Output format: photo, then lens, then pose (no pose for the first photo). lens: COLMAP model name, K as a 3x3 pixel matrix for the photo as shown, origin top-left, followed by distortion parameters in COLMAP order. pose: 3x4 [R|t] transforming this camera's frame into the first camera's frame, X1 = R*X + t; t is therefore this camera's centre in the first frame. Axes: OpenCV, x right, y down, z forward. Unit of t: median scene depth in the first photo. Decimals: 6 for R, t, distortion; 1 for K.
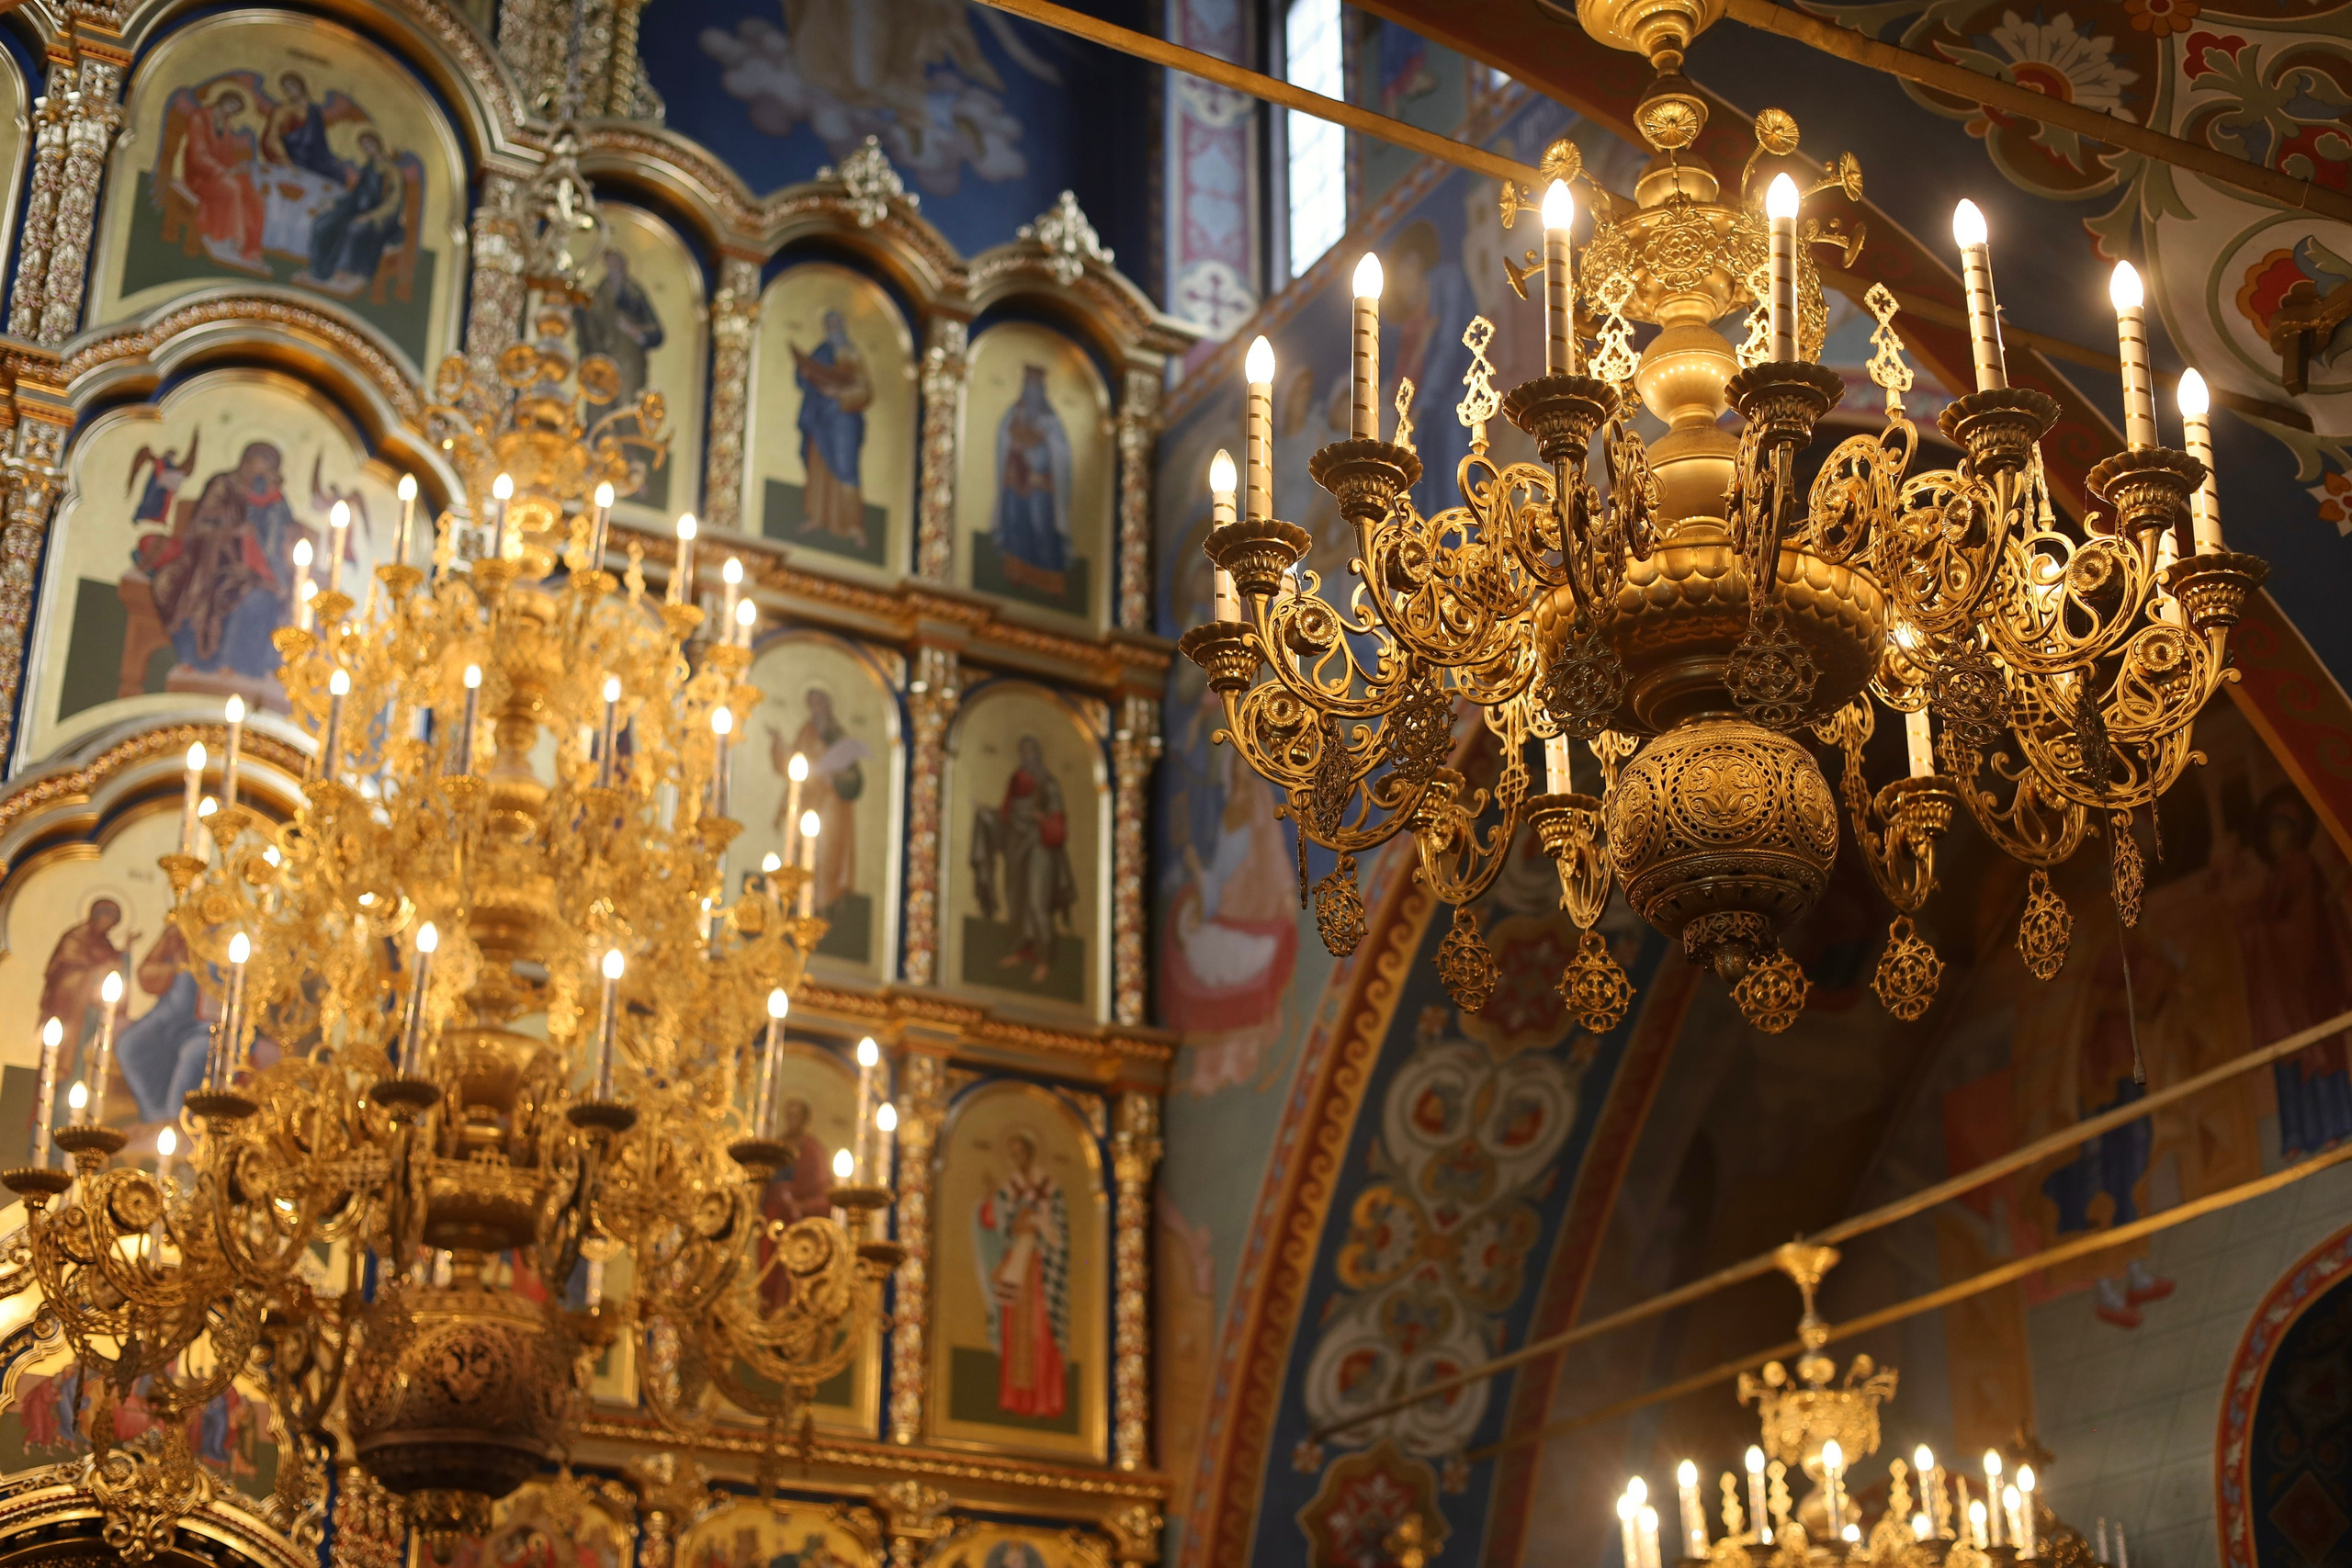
lens RADIAL K [[3209.8, 0, 1176.0], [0, 3209.8, 784.0], [0, 0, 1]] dist [-0.001219, -0.040966]
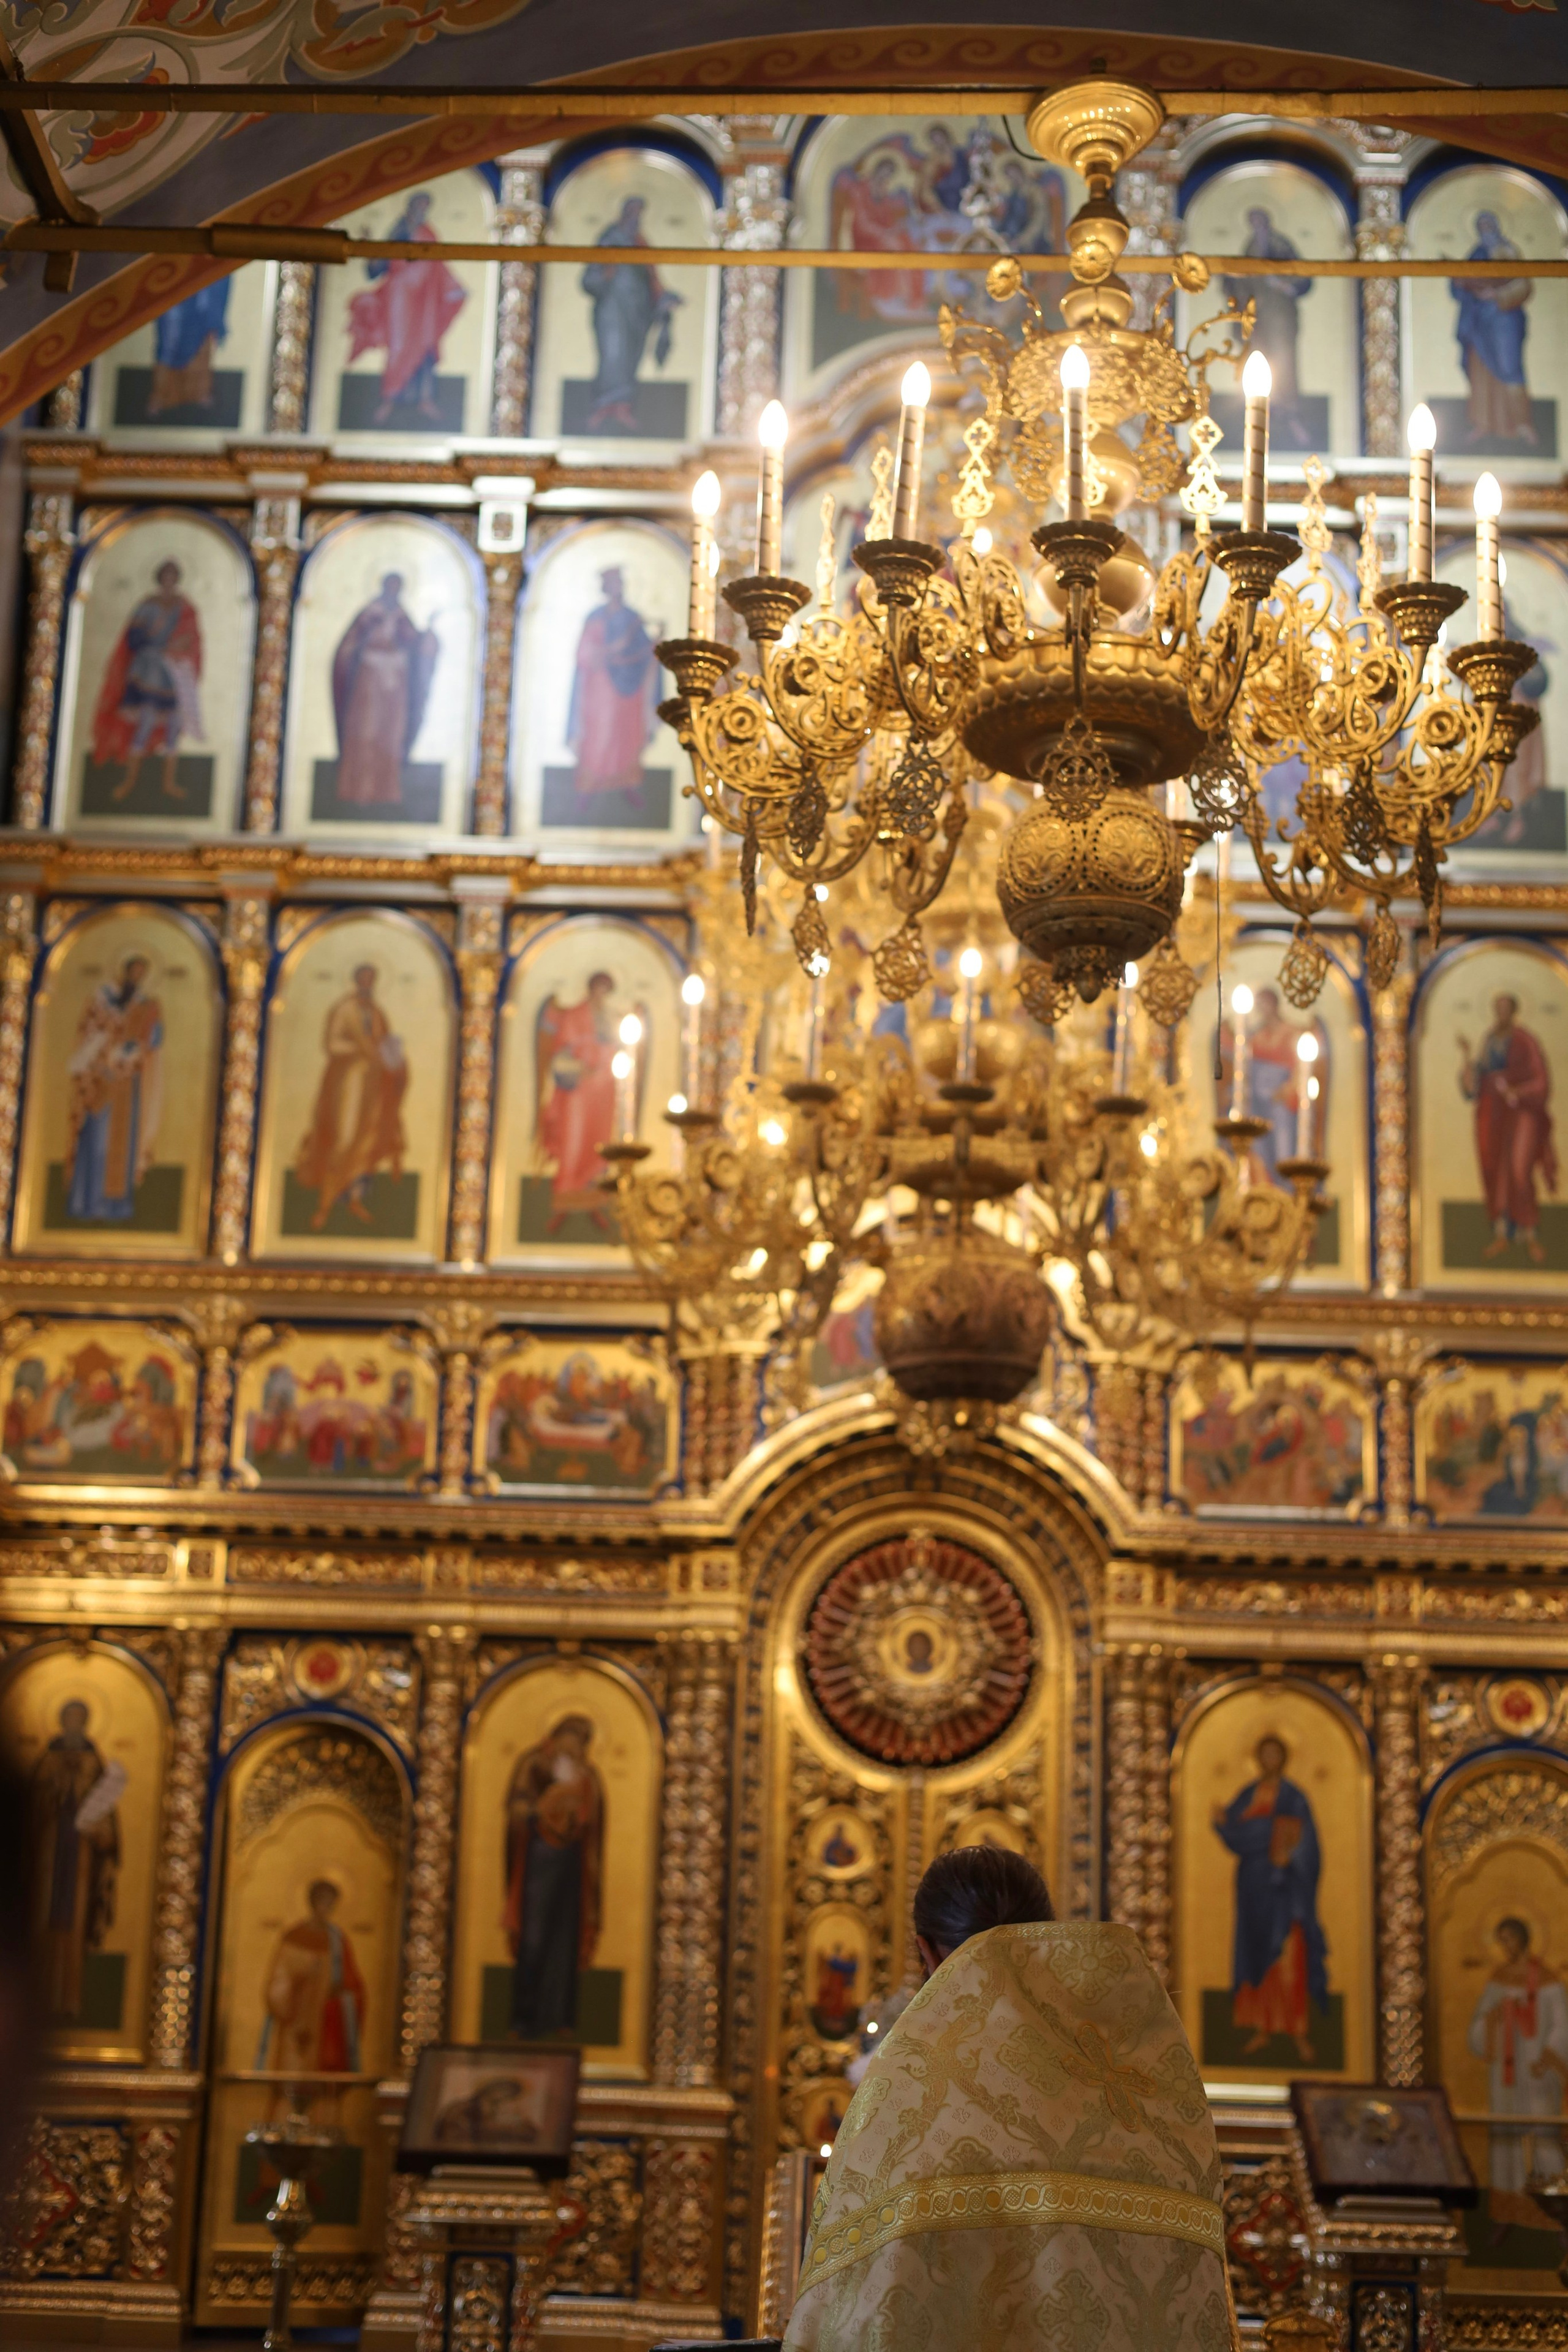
lens RADIAL K [[3210.1, 0, 784.0], [0, 3210.1, 1176.0], [0, 0, 1]] dist [-0.001219, -0.040966]
pose [[0.863928, -0.090388, -0.495438, 0.192895], [0.171752, 0.977665, 0.121129, -0.012028], [0.473424, -0.189739, 0.860156, -0.036451]]
